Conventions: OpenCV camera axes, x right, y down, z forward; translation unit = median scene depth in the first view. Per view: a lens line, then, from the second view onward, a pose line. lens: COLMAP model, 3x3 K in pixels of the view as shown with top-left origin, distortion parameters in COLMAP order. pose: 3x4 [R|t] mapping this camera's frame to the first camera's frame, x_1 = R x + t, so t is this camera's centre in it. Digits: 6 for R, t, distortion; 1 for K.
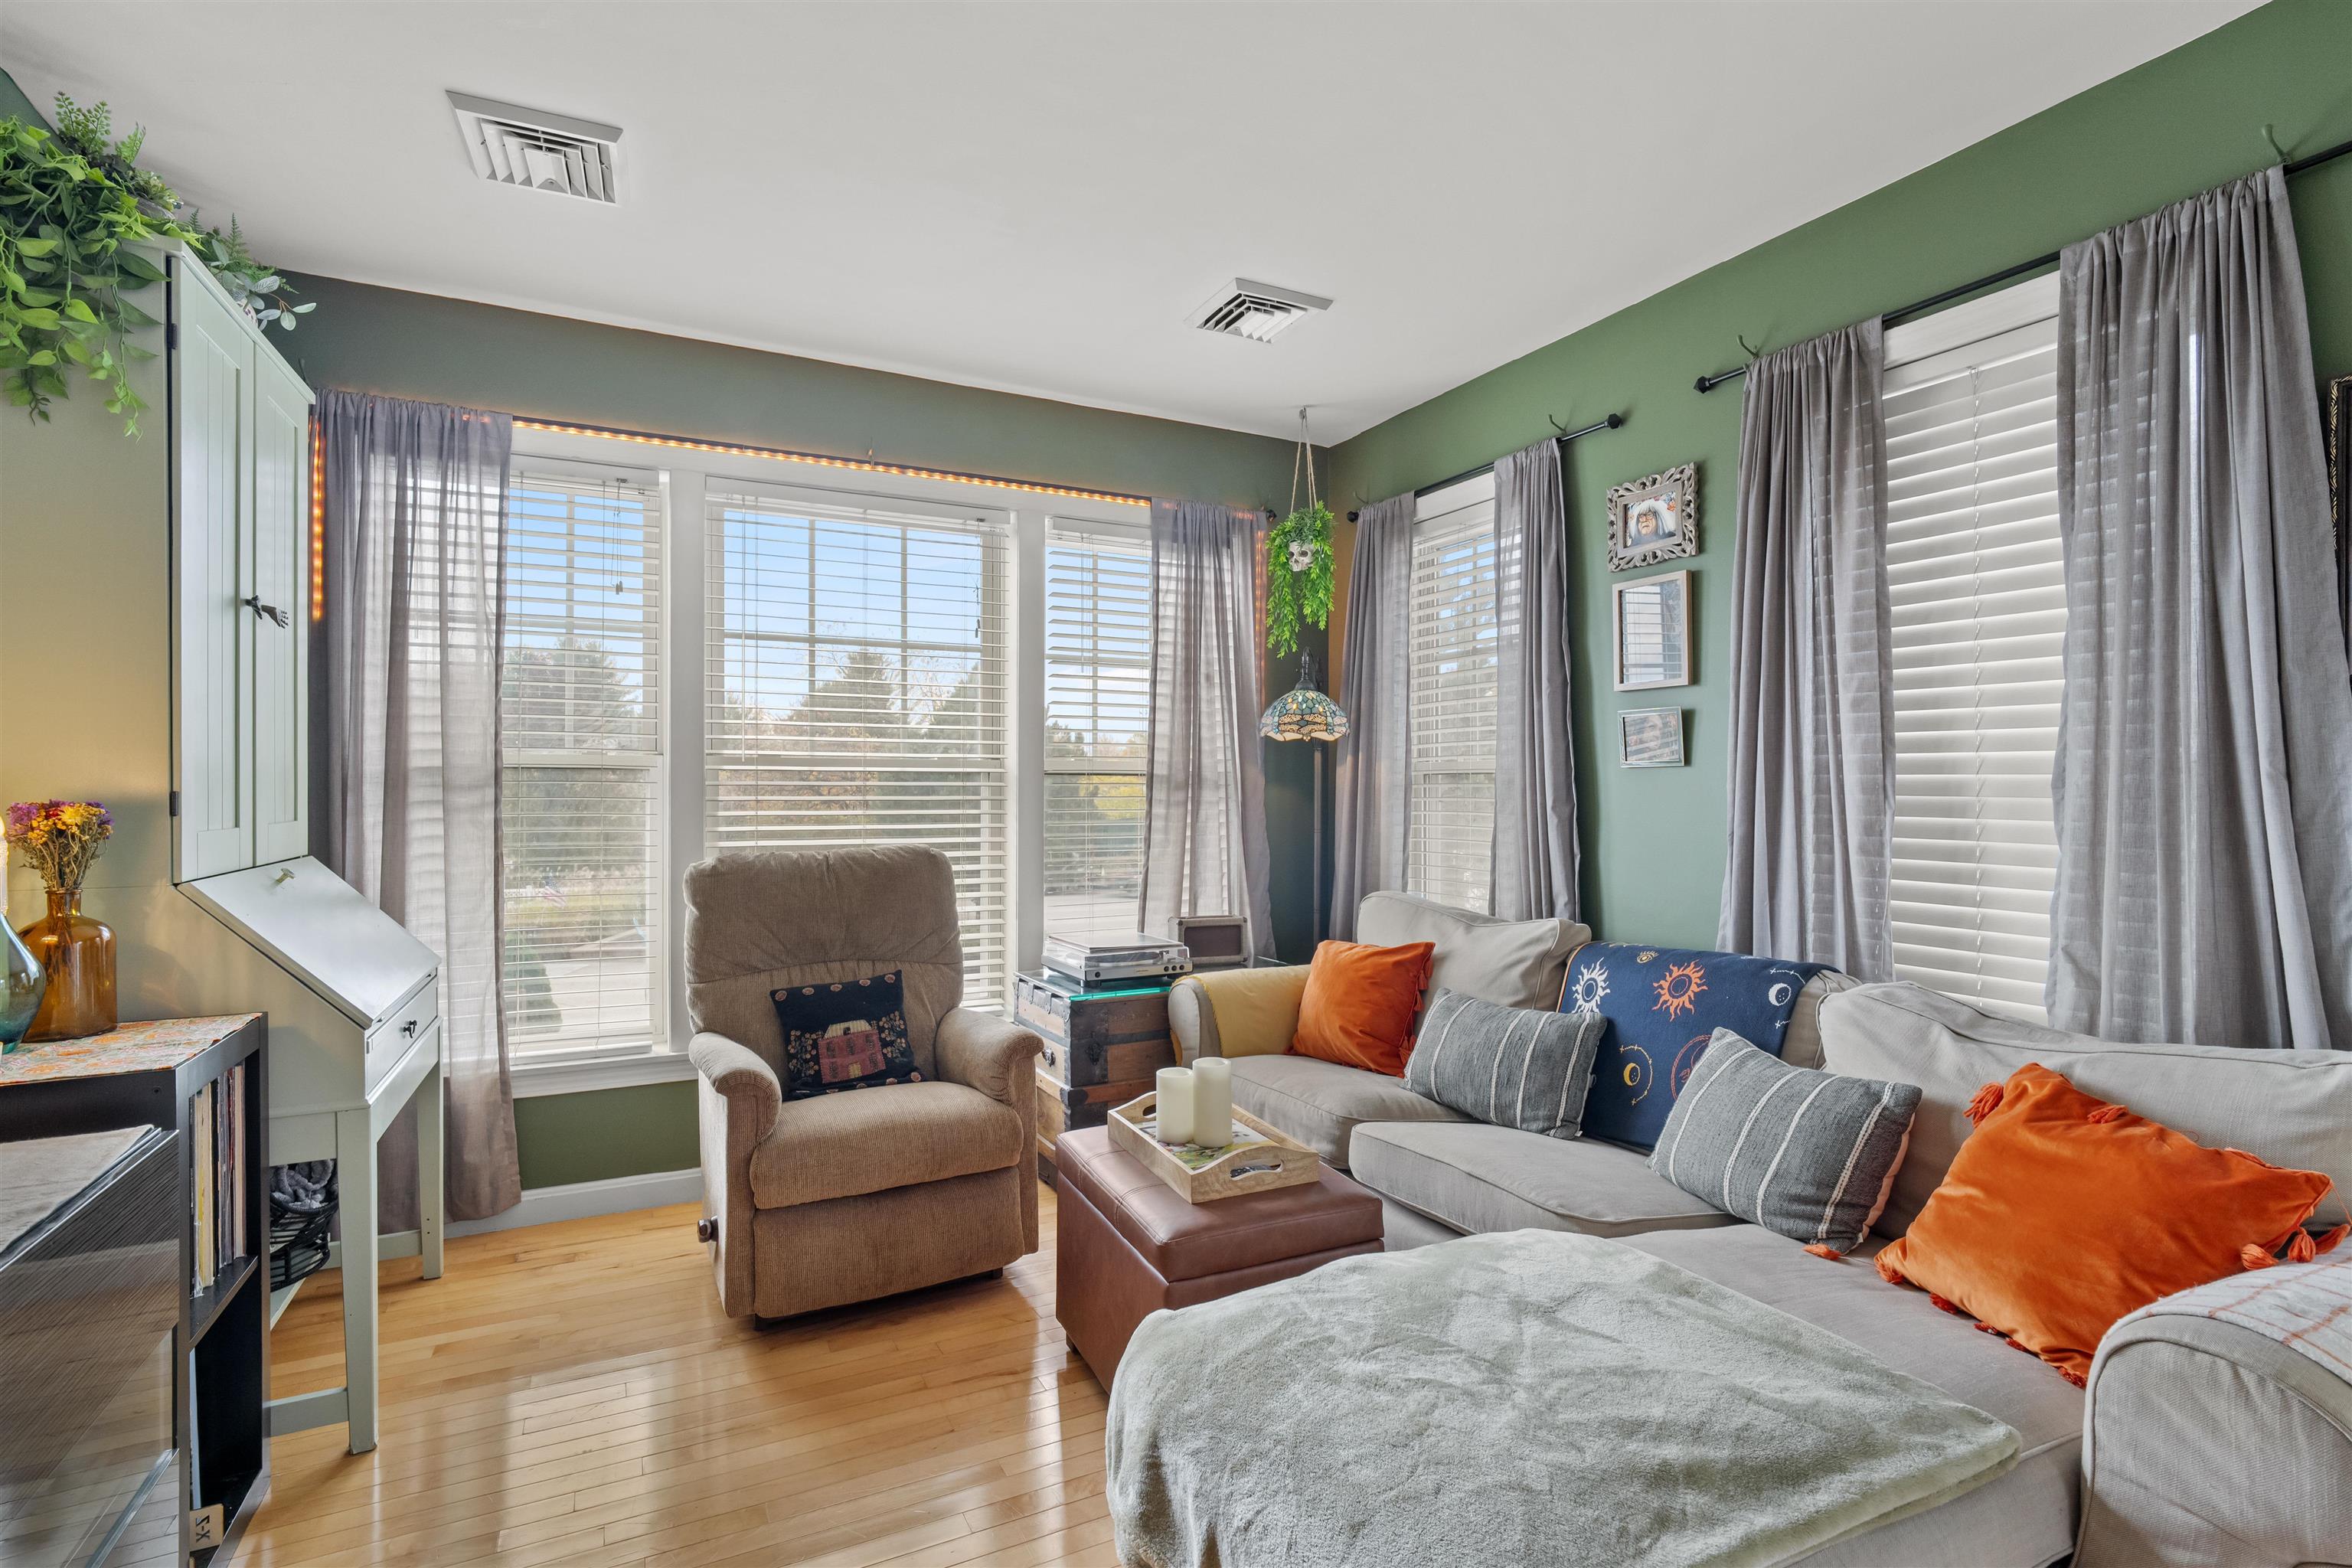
lens RADIAL K [[1119.6, 0, 1181.9], [0, 1119.6, 795.5], [0, 0, 1]] dist [-0.018194, 0.008290]
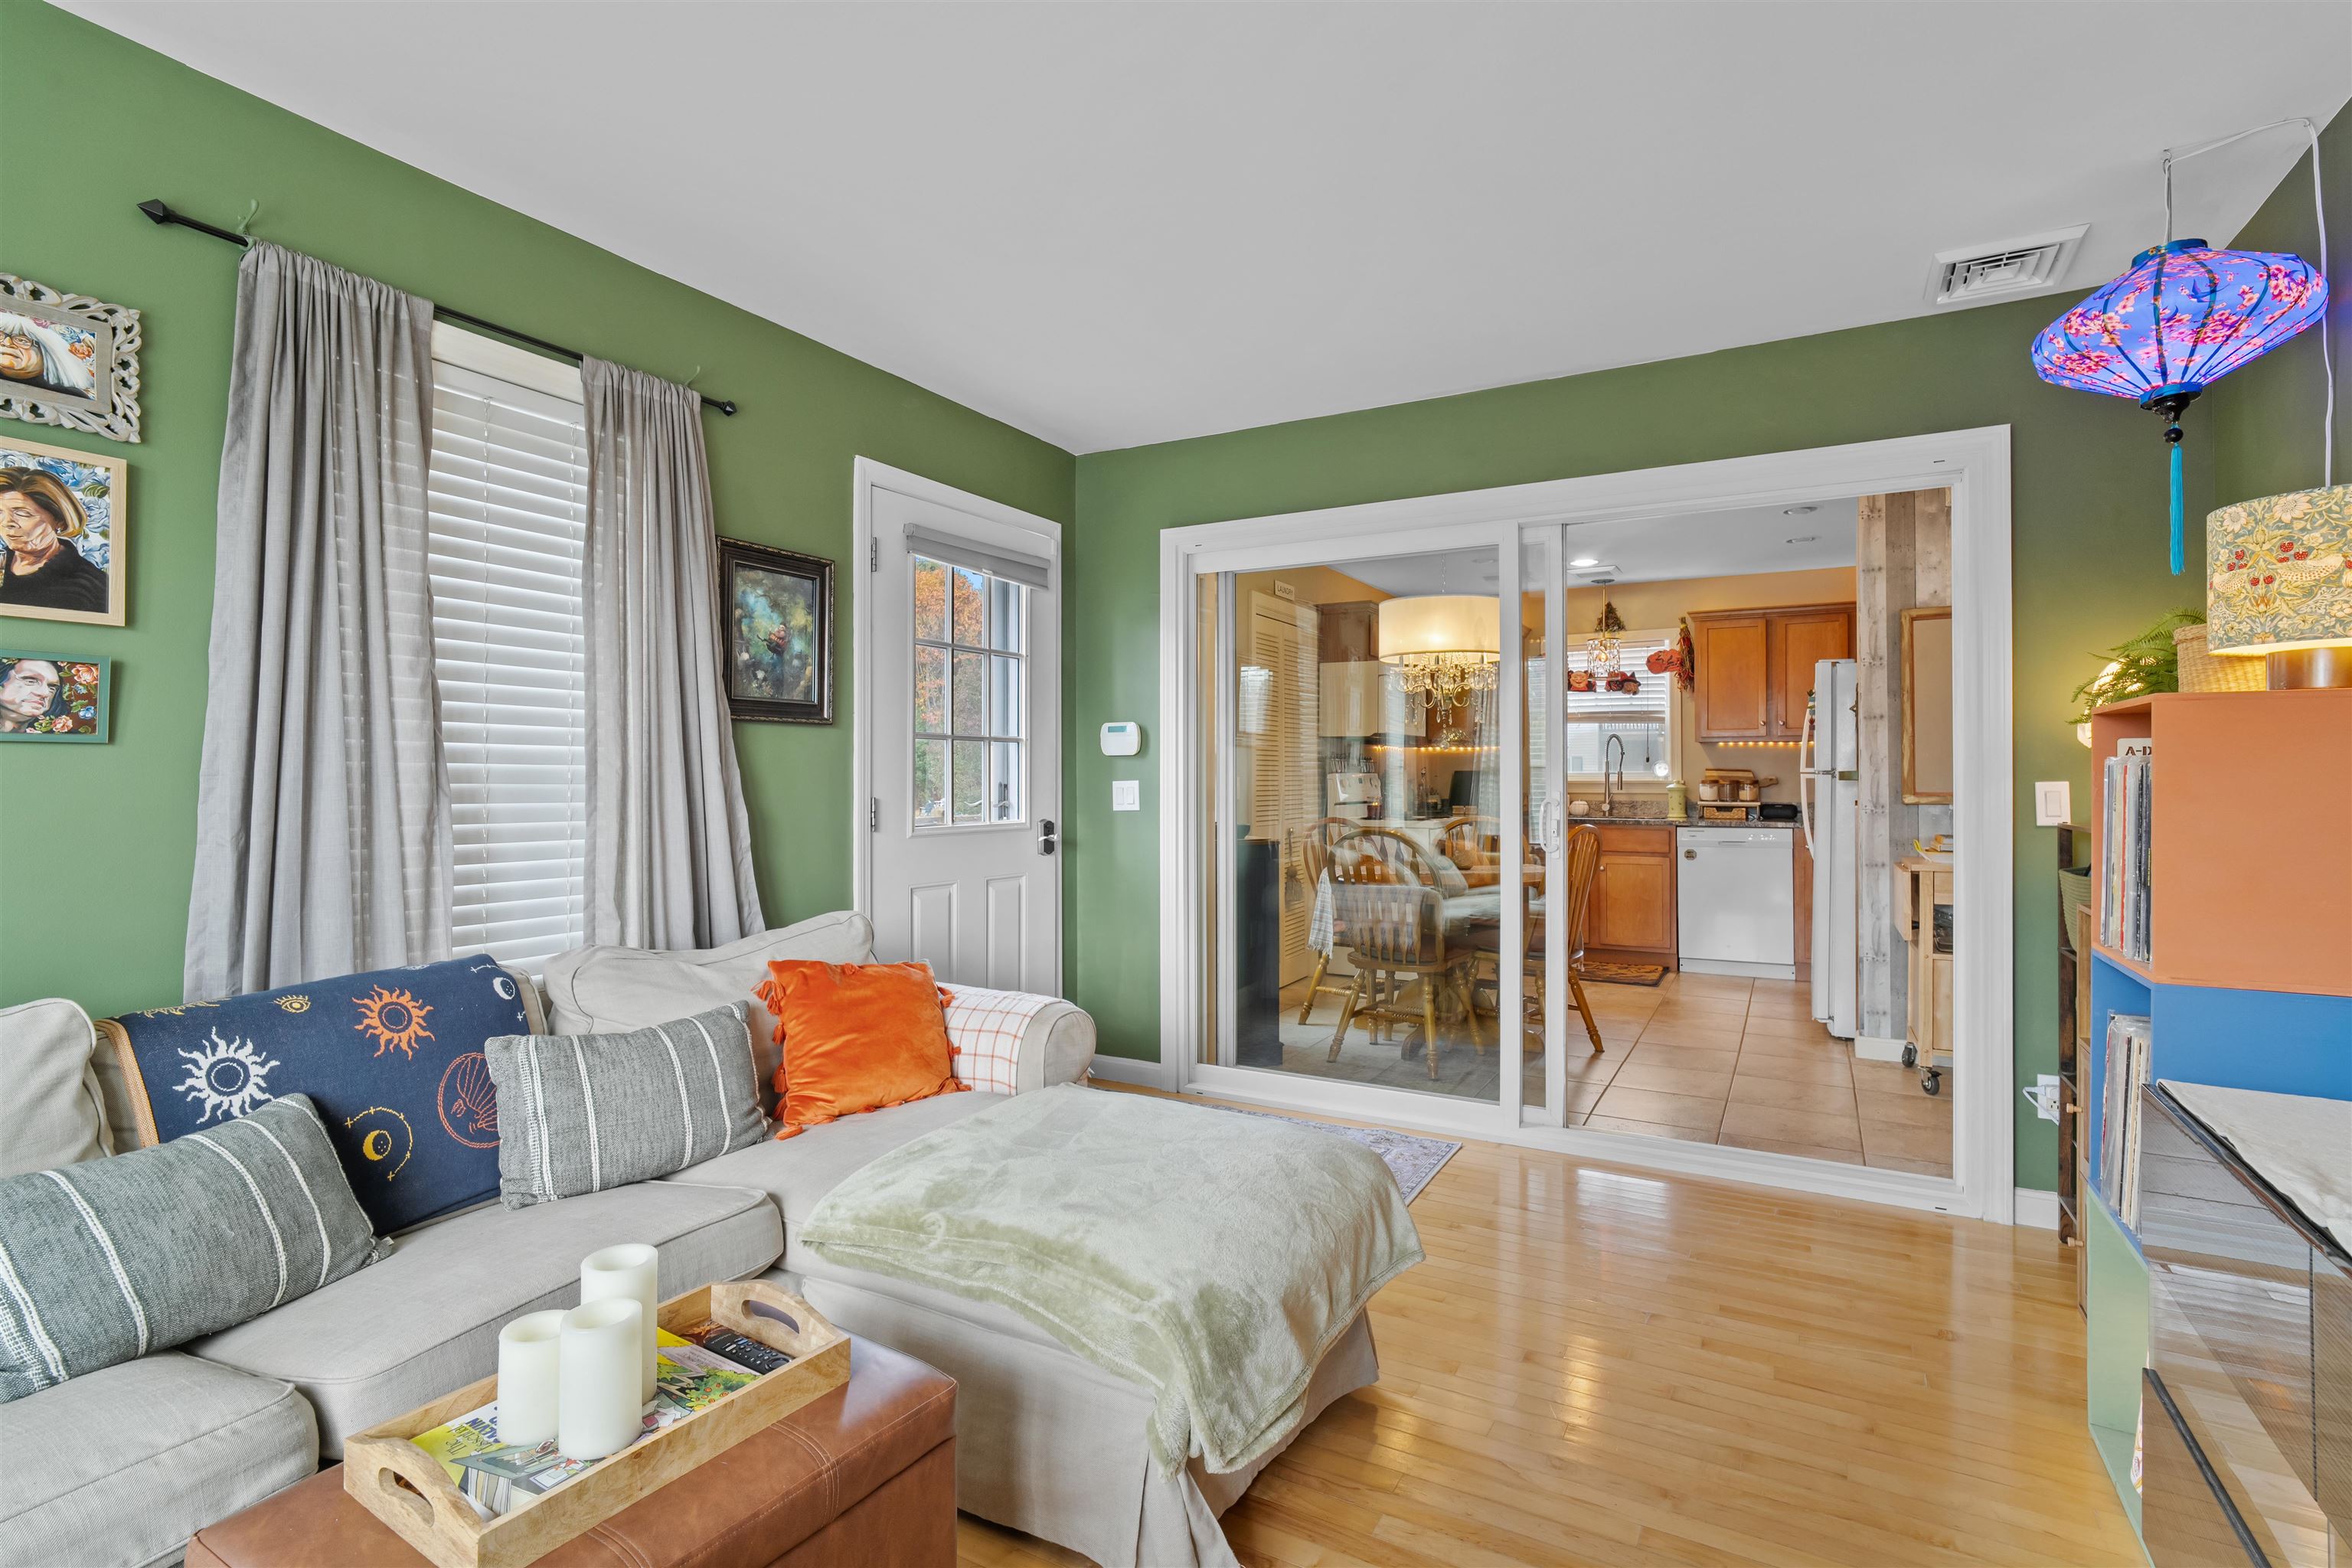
lens RADIAL K [[1119.6, 0, 1212.8], [0, 1119.6, 771.2], [0, 0, 1]] dist [-0.018194, 0.008290]
pose [[-0.563348, 0.003203, 0.826214, -0.481044], [0.003595, 0.999993, -0.001426, -0.006256], [-0.826212, 0.002167, -0.563355, 0.813648]]
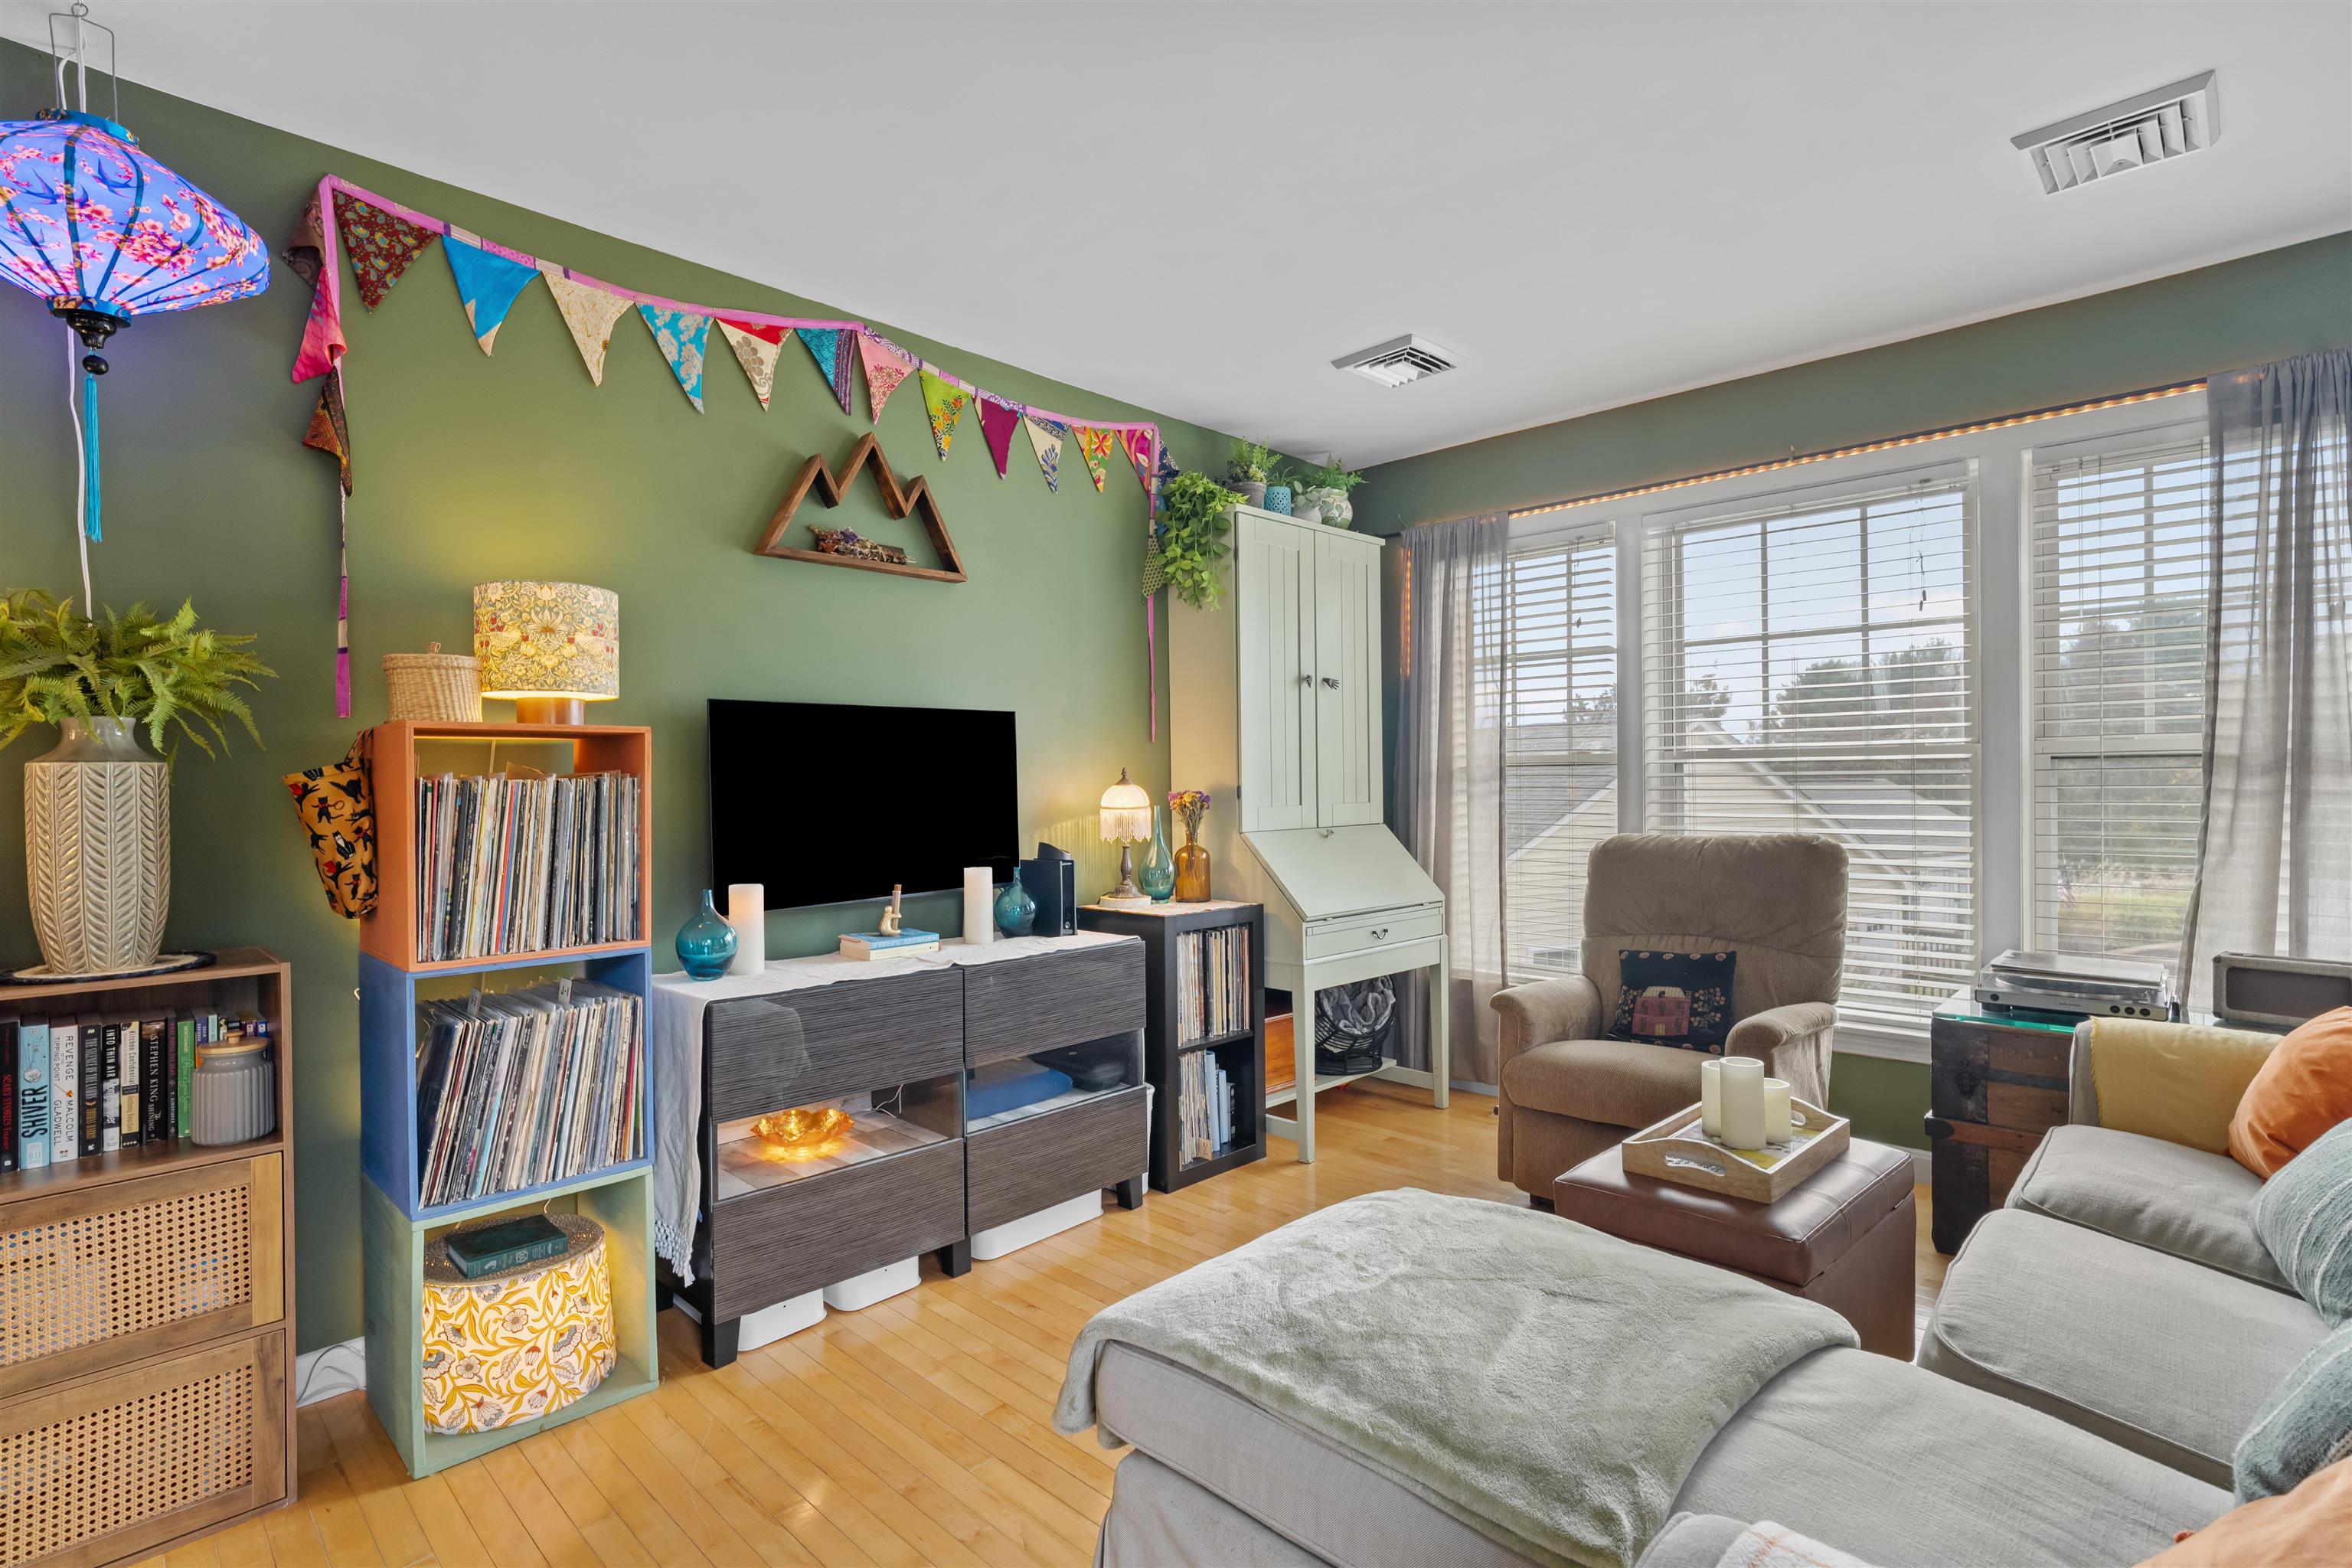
lens RADIAL K [[1119.6, 0, 1179.6], [0, 1119.6, 794.5], [0, 0, 1]] dist [-0.018194, 0.008290]
pose [[0.316740, 0.005667, -0.948495, 0.613235], [0.005655, 0.999953, 0.007863, -0.003157], [0.948496, -0.007854, 0.316693, 0.180484]]
